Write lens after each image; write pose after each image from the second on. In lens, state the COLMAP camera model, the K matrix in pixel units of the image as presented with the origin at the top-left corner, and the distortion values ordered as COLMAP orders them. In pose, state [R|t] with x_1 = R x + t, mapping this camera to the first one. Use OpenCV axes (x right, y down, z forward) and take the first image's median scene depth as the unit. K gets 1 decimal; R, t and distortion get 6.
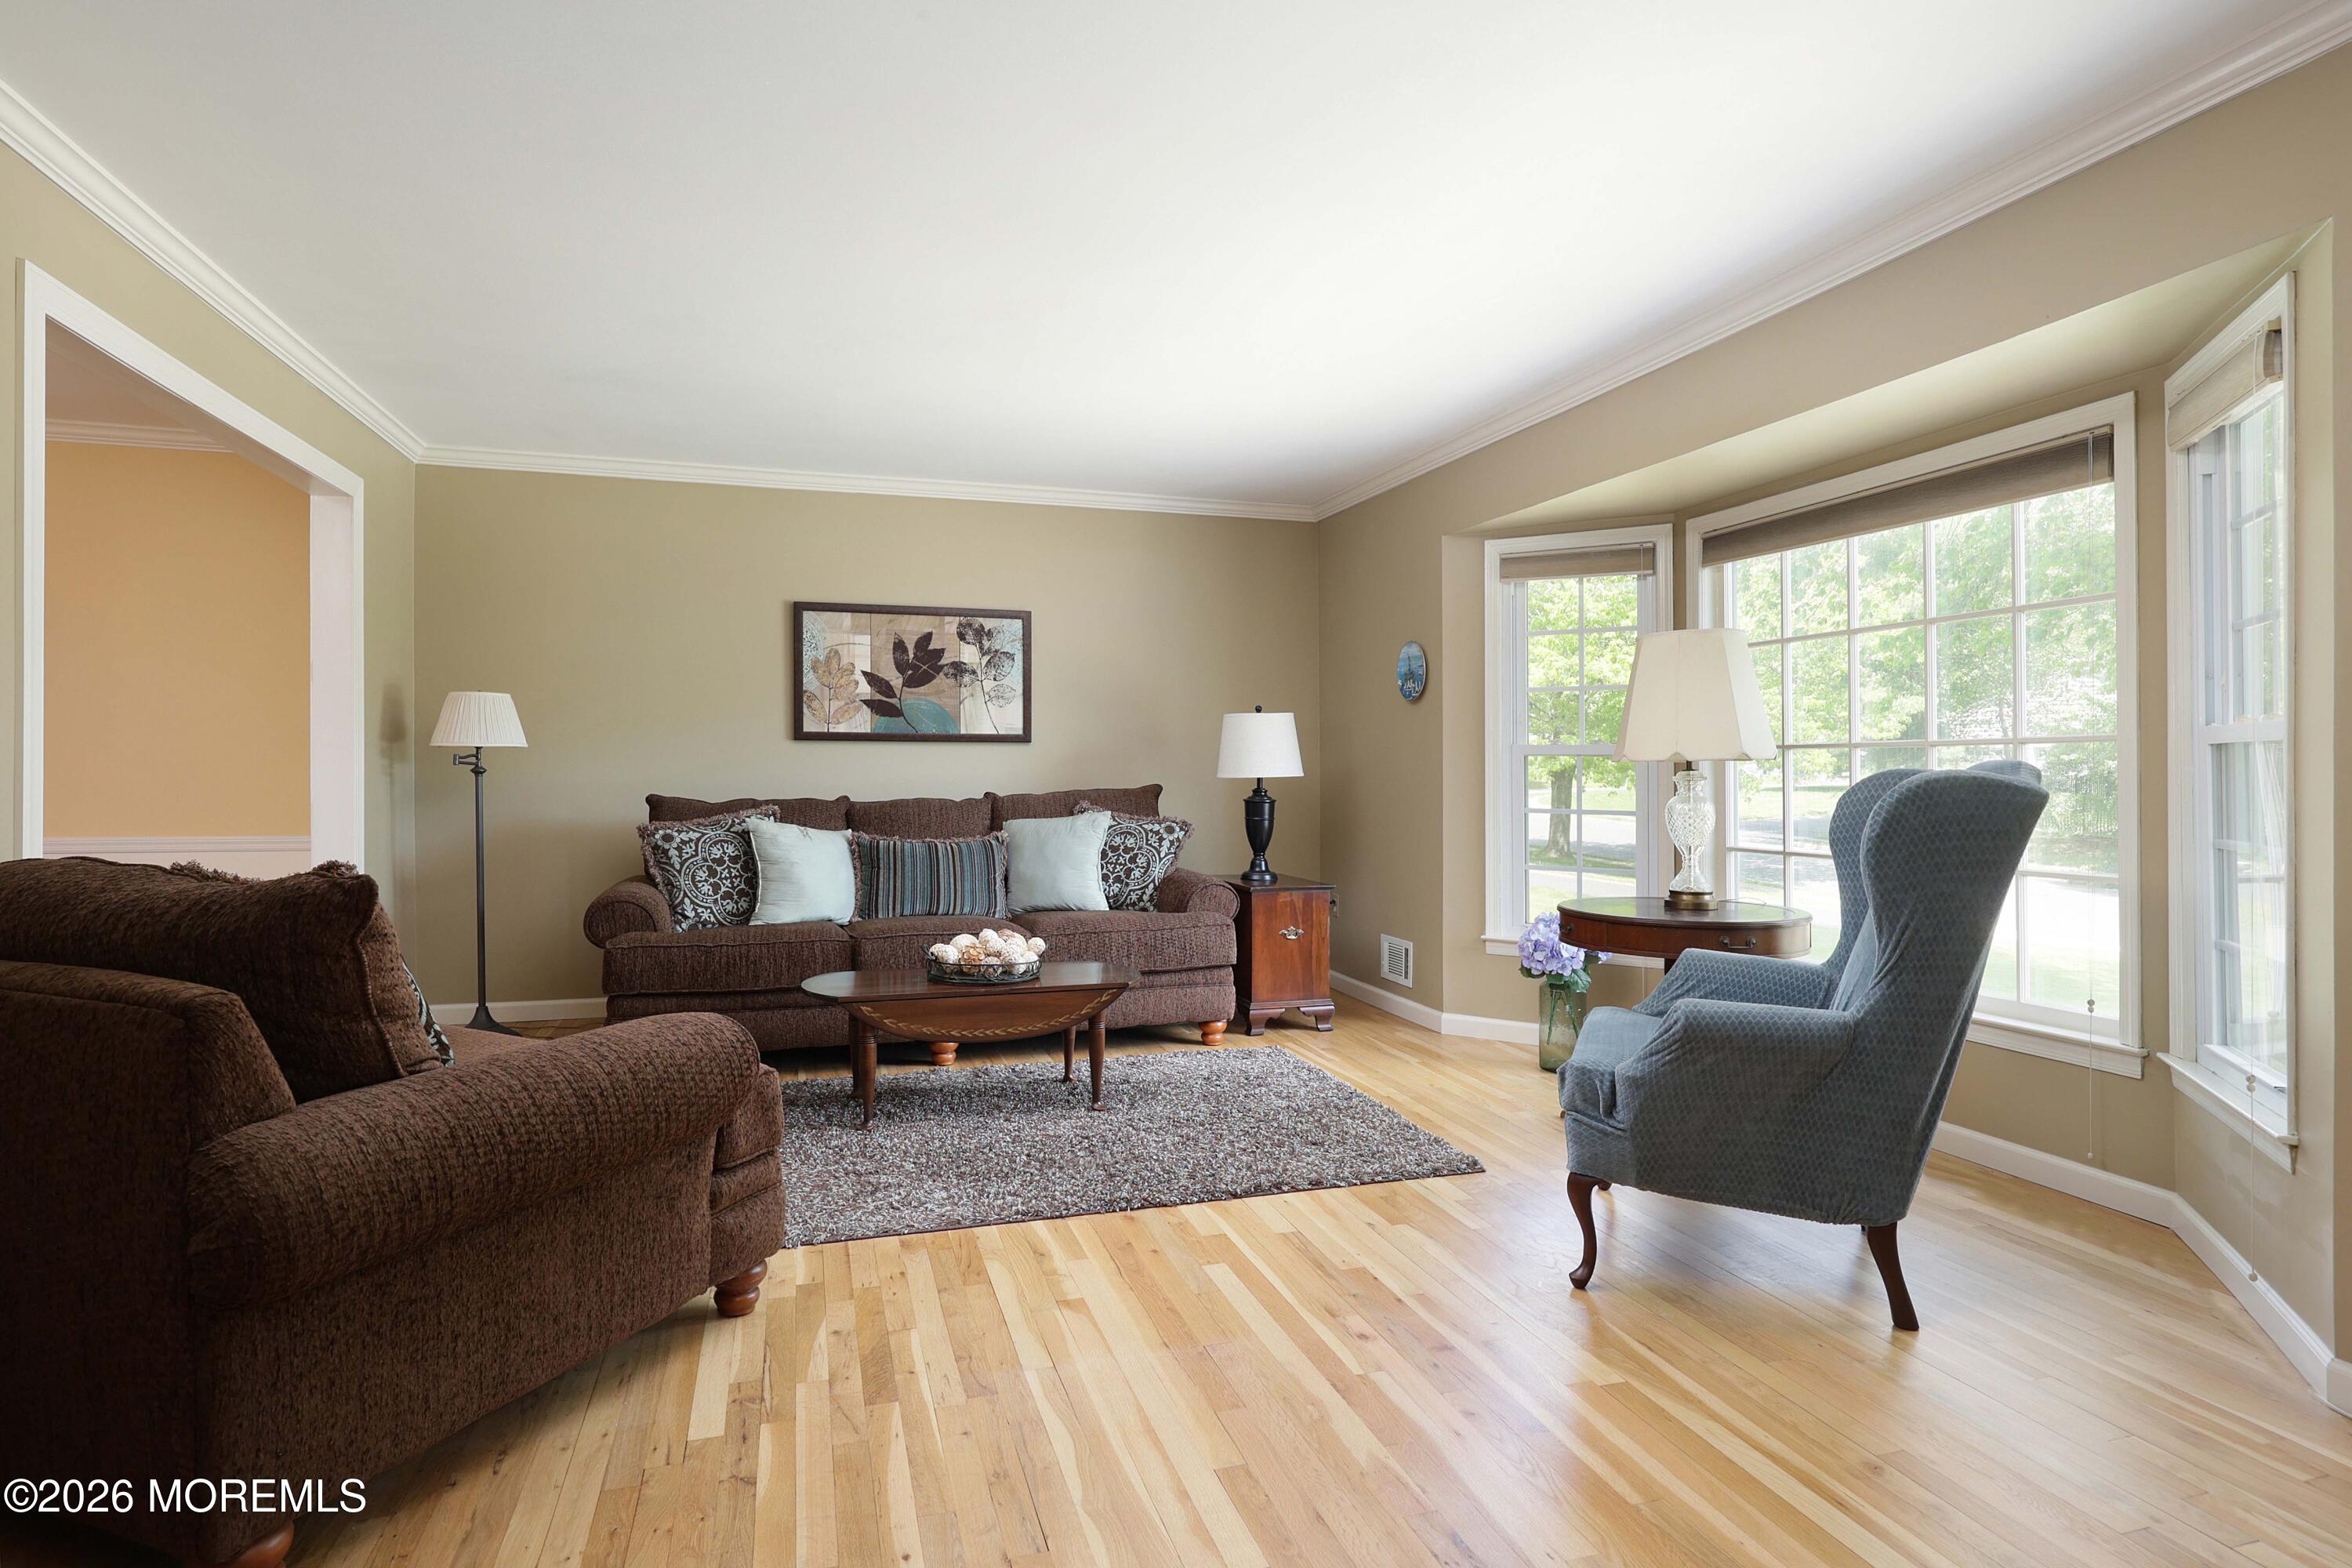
lens RADIAL K [[1237.4, 0, 1172.6], [0, 1237.4, 778.7], [0, 0, 1]] dist [0.022264, 0.000472]
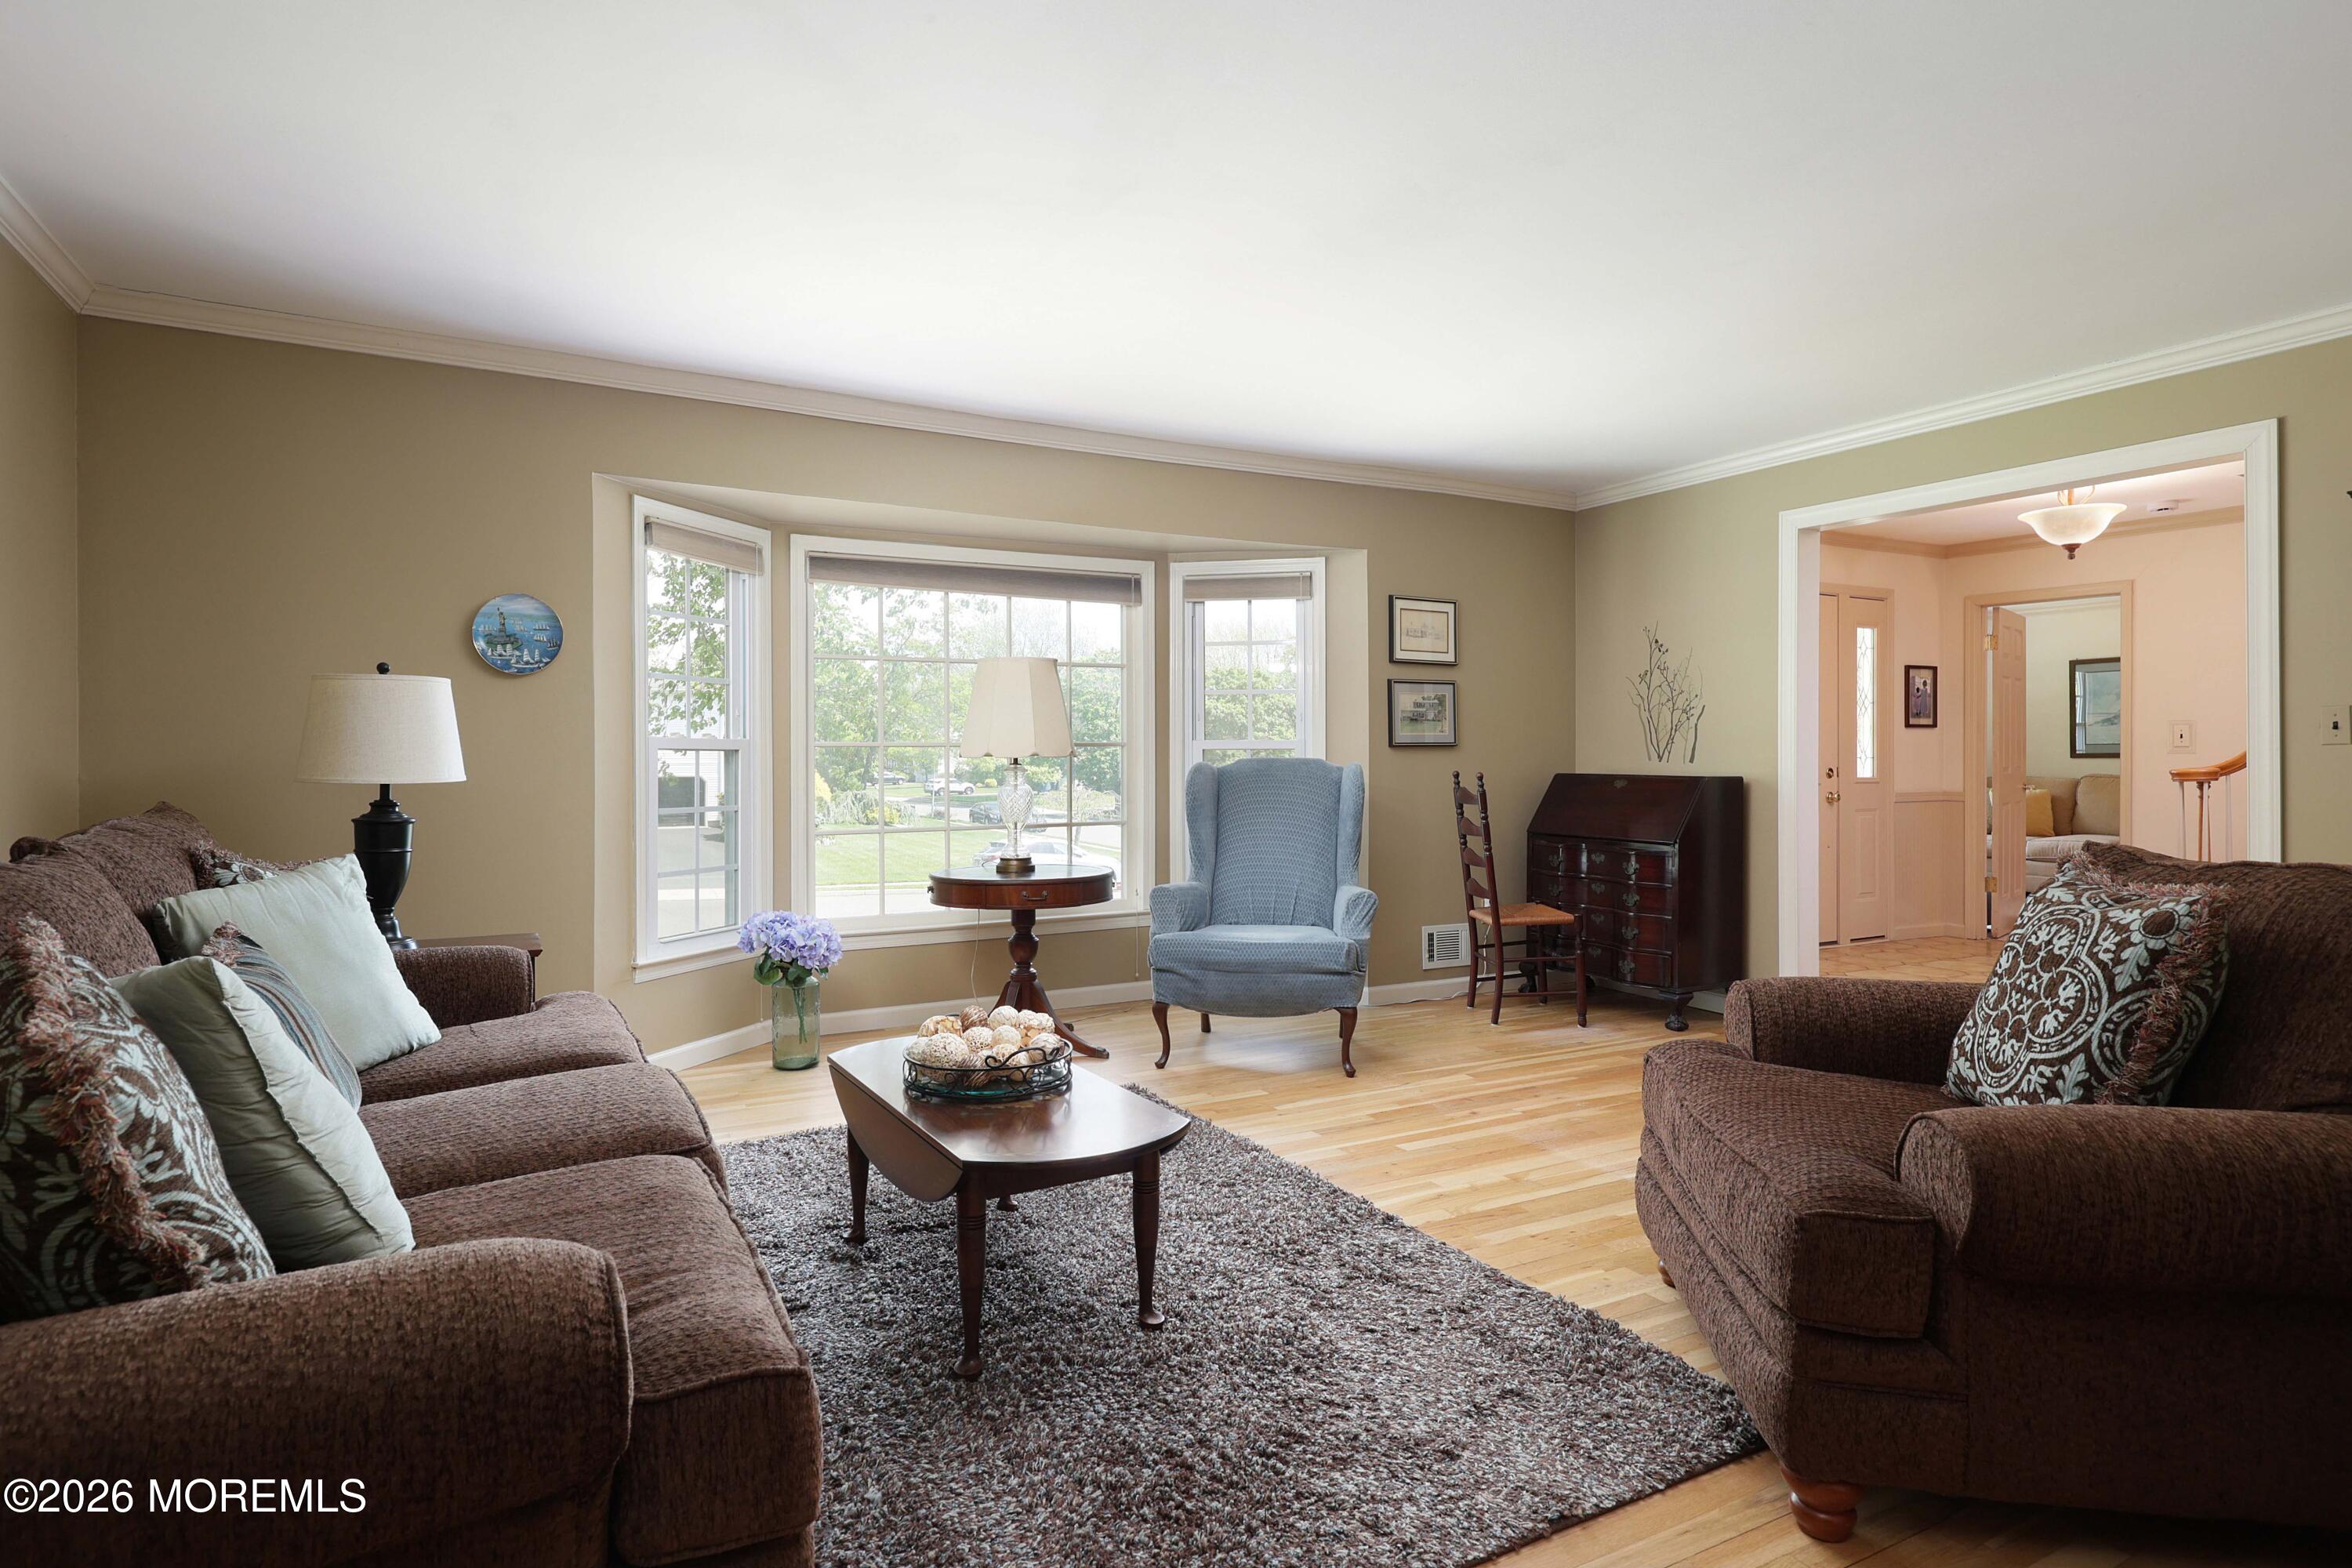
lens RADIAL K [[1237.4, 0, 1172.5], [0, 1237.4, 762.2], [0, 0, 1]] dist [0.022264, 0.000472]
pose [[-0.196400, -0.009949, 0.980473, -0.877354], [0.005012, 0.999925, 0.011150, -0.023568], [-0.980511, 0.007104, -0.196335, 1.089894]]
